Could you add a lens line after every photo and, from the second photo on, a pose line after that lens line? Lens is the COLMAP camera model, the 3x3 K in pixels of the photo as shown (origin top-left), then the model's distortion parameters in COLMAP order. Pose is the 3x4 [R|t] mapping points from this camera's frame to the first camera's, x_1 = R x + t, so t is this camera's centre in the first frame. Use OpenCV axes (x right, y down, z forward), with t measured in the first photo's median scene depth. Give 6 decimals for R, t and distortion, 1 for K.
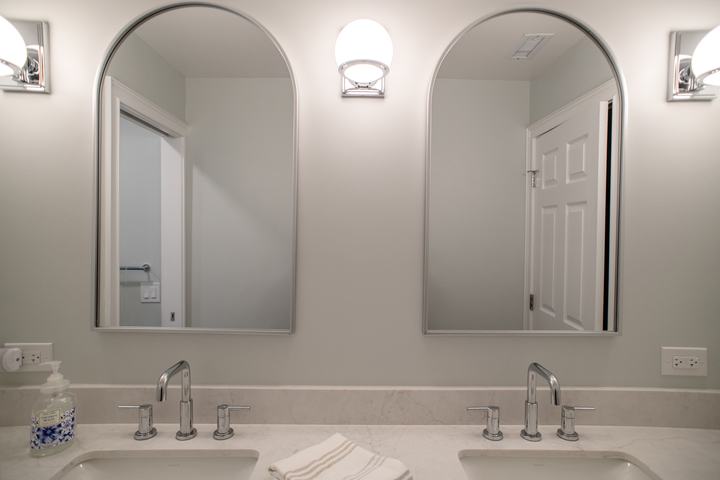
lens RADIAL K [[417.2, 0, 357.5], [0, 417.2, 241.2], [0, 0, 1]] dist [-0.013419, 0.029924]
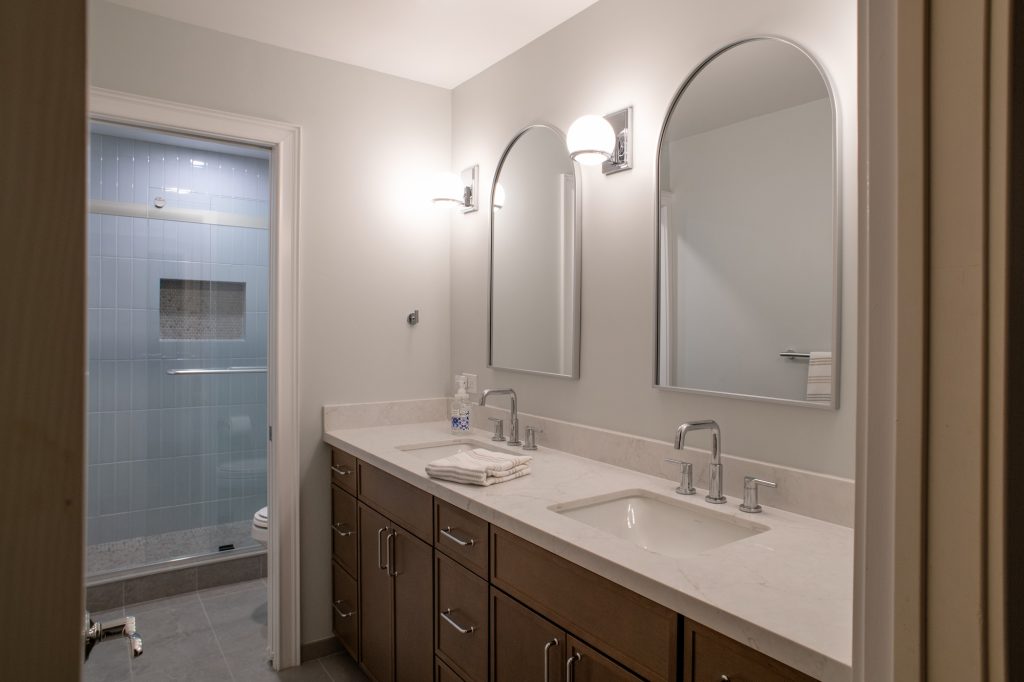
lens RADIAL K [[621.7, 0, 509.4], [0, 621.7, 356.2], [0, 0, 1]] dist [-0.004508, 0.008840]
pose [[0.550002, 0.037880, -0.834304, 1.313528], [-0.011091, 0.999214, 0.038056, 0.095310], [0.835090, -0.011678, 0.549990, -0.156198]]
